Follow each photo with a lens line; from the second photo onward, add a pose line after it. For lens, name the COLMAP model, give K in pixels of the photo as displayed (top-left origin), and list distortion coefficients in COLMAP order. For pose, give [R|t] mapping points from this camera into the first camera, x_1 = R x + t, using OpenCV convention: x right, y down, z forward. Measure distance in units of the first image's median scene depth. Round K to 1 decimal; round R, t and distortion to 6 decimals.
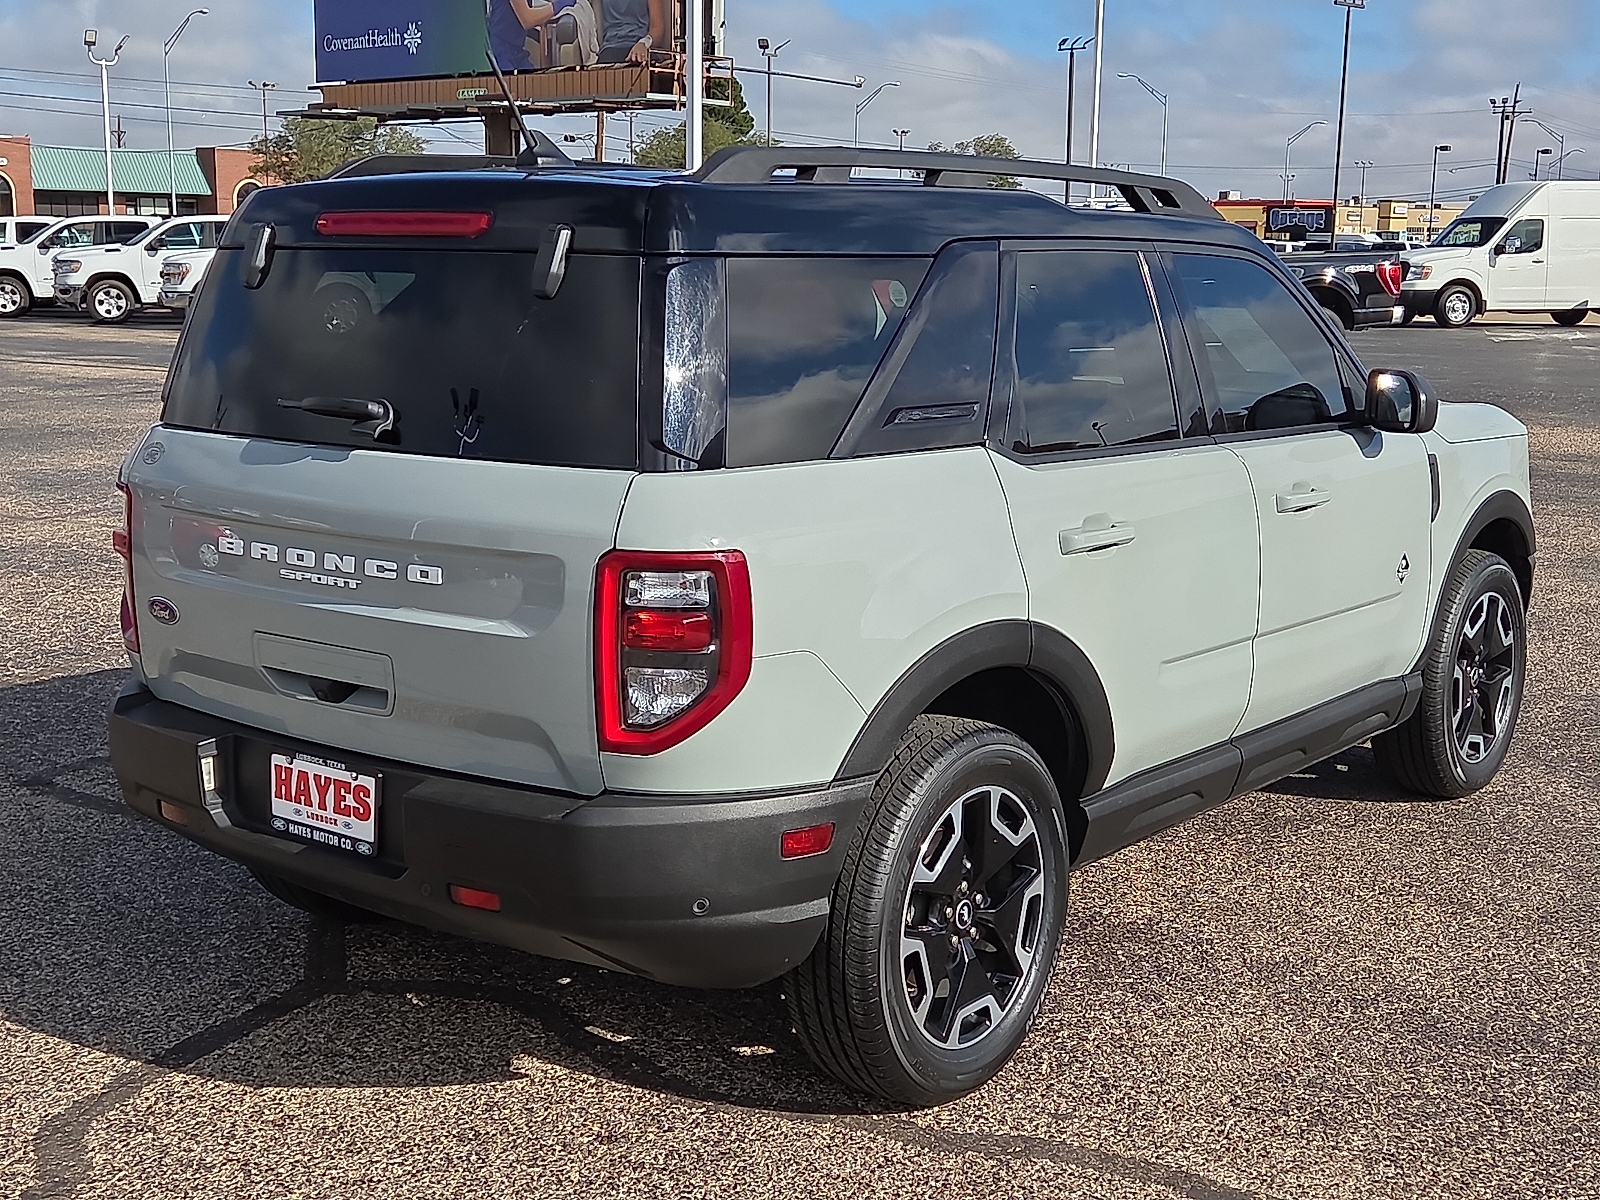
lens RADIAL K [[2062.7, 0, 796.9], [0, 2062.7, 603.2], [0, 0, 1]] dist [0.131866, 0.000000]
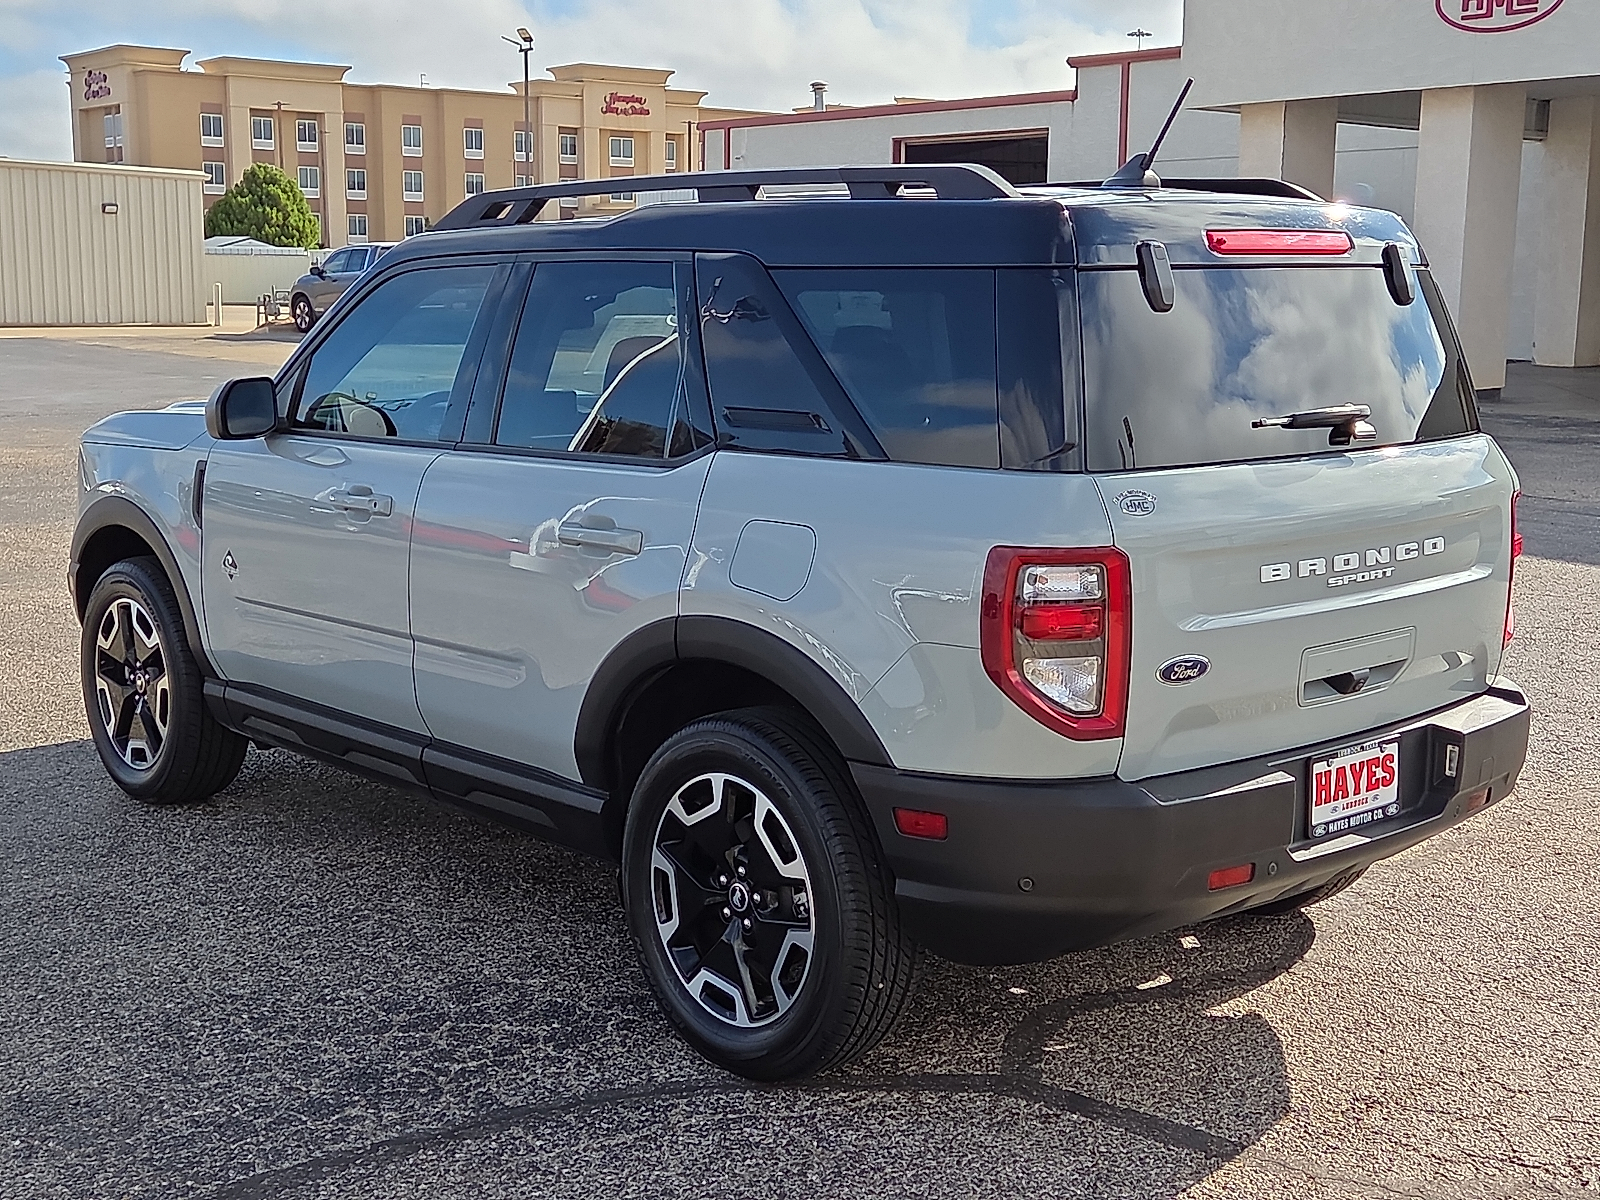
lens RADIAL K [[2062.7, 0, 795.1], [0, 2062.7, 601.5], [0, 0, 1]] dist [0.131866, 0.000000]
pose [[0.155341, -0.163782, 0.974189, -1.303955], [0.166702, 0.976364, 0.137566, -0.192767], [-0.973694, 0.141030, 0.178972, 1.083437]]
